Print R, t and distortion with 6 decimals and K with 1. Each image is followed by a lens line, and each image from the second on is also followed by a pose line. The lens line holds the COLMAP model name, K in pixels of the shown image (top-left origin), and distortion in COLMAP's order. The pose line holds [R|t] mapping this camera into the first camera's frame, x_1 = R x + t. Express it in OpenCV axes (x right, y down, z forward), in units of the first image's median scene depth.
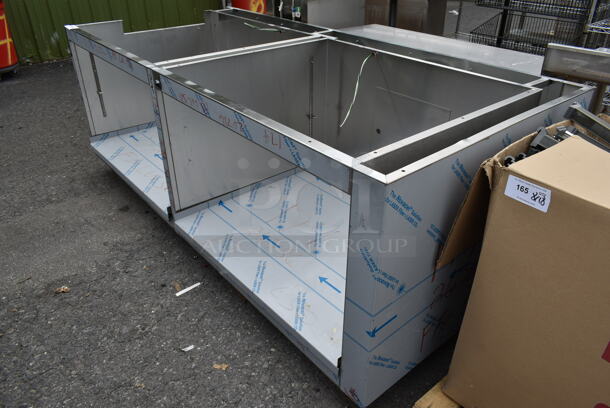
lens RADIAL K [[463.1, 0, 305.0], [0, 463.1, 204.0], [0, 0, 1]] dist [-0.012893, 0.001755]
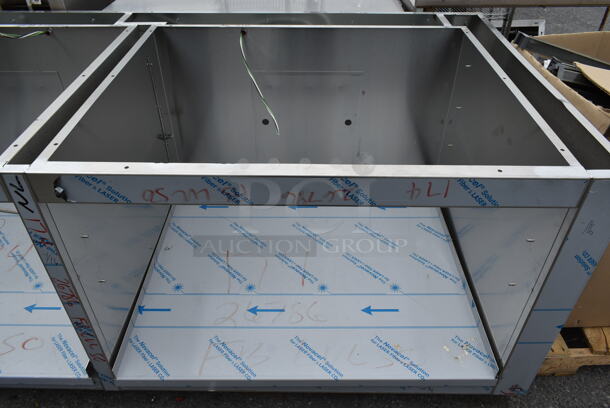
lens RADIAL K [[463.1, 0, 305.0], [0, 463.1, 204.0], [0, 0, 1]] dist [-0.012893, 0.001755]
pose [[0.650186, -0.469188, 0.597596, -0.369490], [0.392409, 0.880890, 0.264667, -0.226153], [-0.650595, 0.062419, 0.756855, 0.350885]]
